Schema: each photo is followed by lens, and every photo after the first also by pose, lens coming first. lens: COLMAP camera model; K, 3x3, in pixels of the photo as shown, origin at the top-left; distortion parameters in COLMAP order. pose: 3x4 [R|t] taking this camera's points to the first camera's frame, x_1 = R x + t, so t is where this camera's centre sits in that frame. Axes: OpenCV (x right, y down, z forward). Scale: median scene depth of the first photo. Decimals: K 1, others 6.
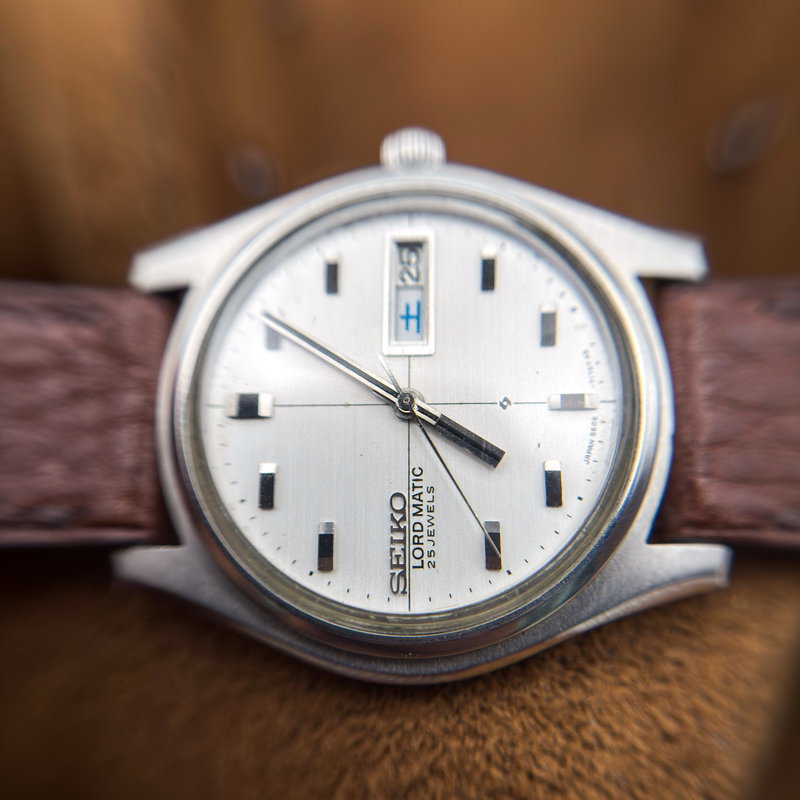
lens RADIAL K [[963.6, 0, 408.3], [0, 963.6, 413.2], [0, 0, 1]] dist [0.846852, -0.000288]
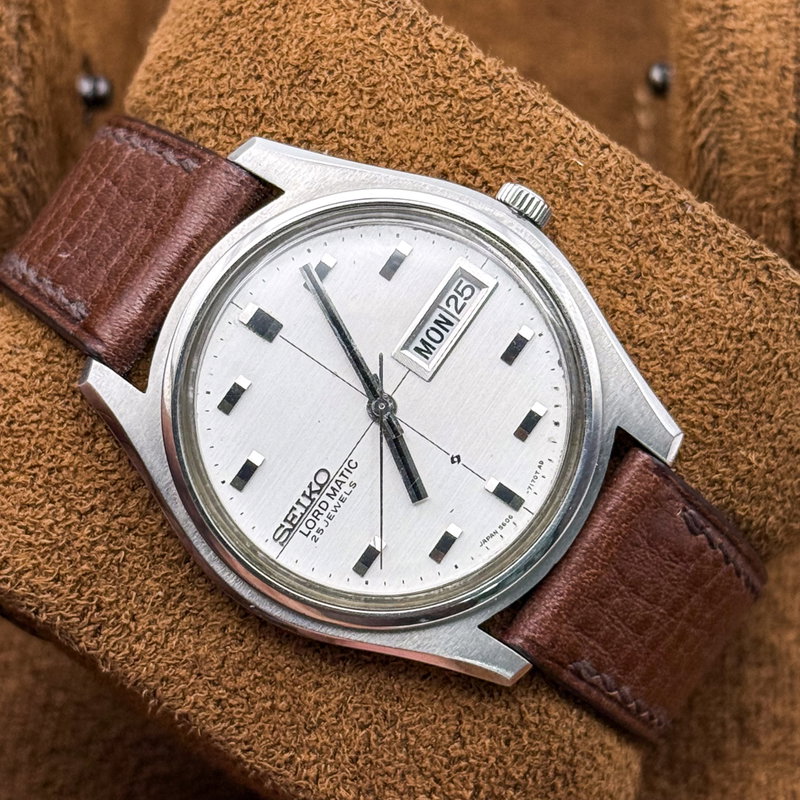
lens RADIAL K [[2812.1, 0, 424.1], [0, 2812.1, 380.6], [0, 0, 1]] dist [0.204861, -3.209877]
pose [[0.813930, 0.579170, 0.045614, -0.125703], [-0.578695, 0.801318, 0.151663, -0.548079], [0.051287, -0.149840, 0.987379, -2.132573]]
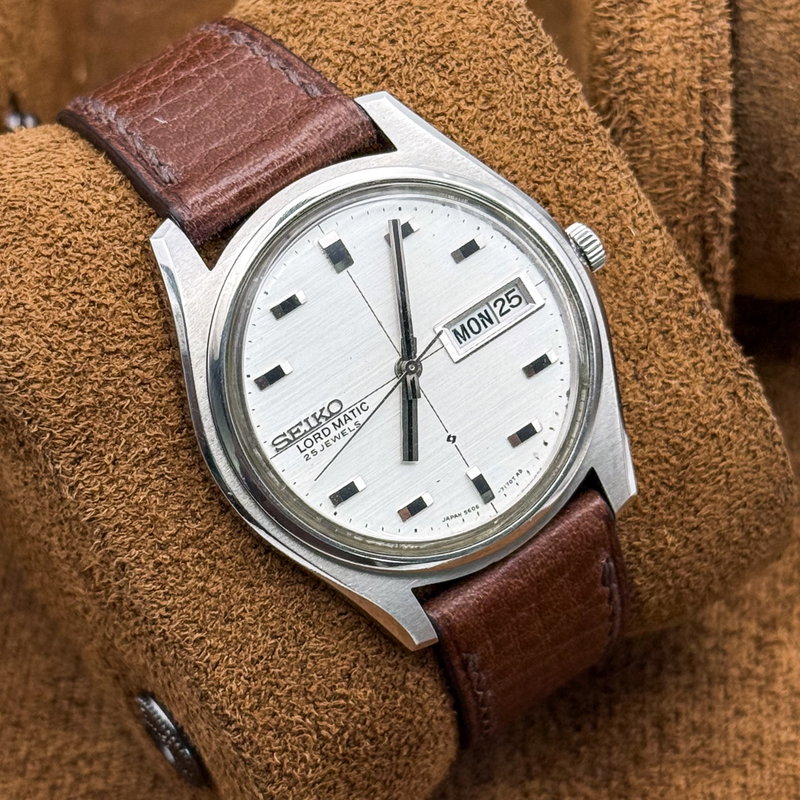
lens RADIAL K [[2812.1, 0, 424.1], [0, 2812.1, 380.6], [0, 0, 1]] dist [0.204861, -3.209877]
pose [[0.507120, 0.846923, 0.159848, -0.533573], [-0.856451, 0.515961, -0.016617, 0.039304], [-0.096549, -0.128475, 0.987002, -2.404859]]
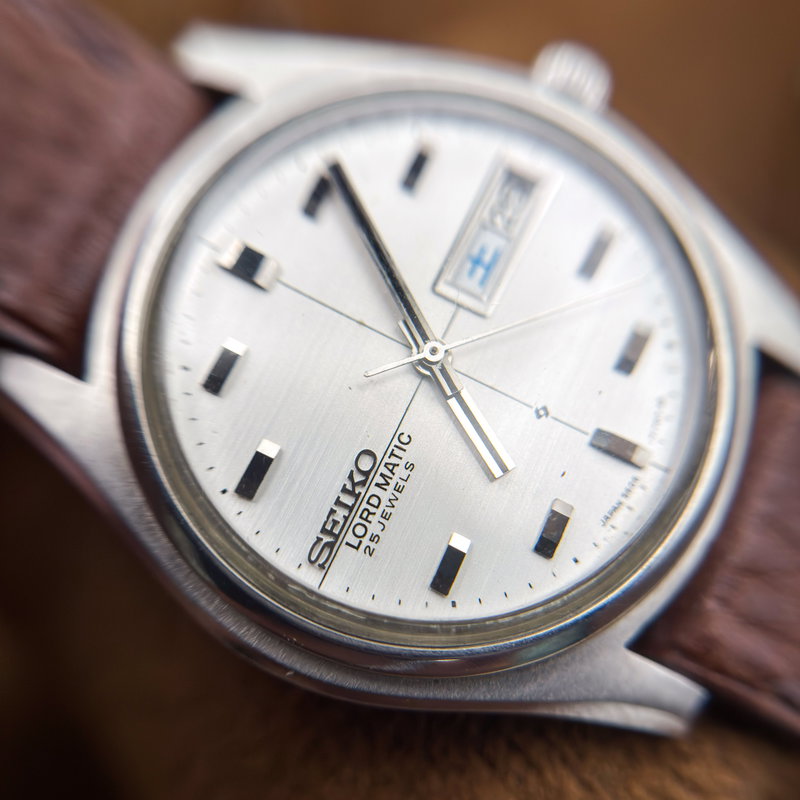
lens RADIAL K [[776.2, 0, 391.8], [0, 776.2, 437.8], [0, 0, 1]] dist [0.382086, -0.001747]
pose [[0.889656, 0.453833, 0.050467, -0.032216], [-0.453476, 0.891067, -0.018980, 0.077359], [-0.053583, -0.006000, 0.998545, 0.377612]]
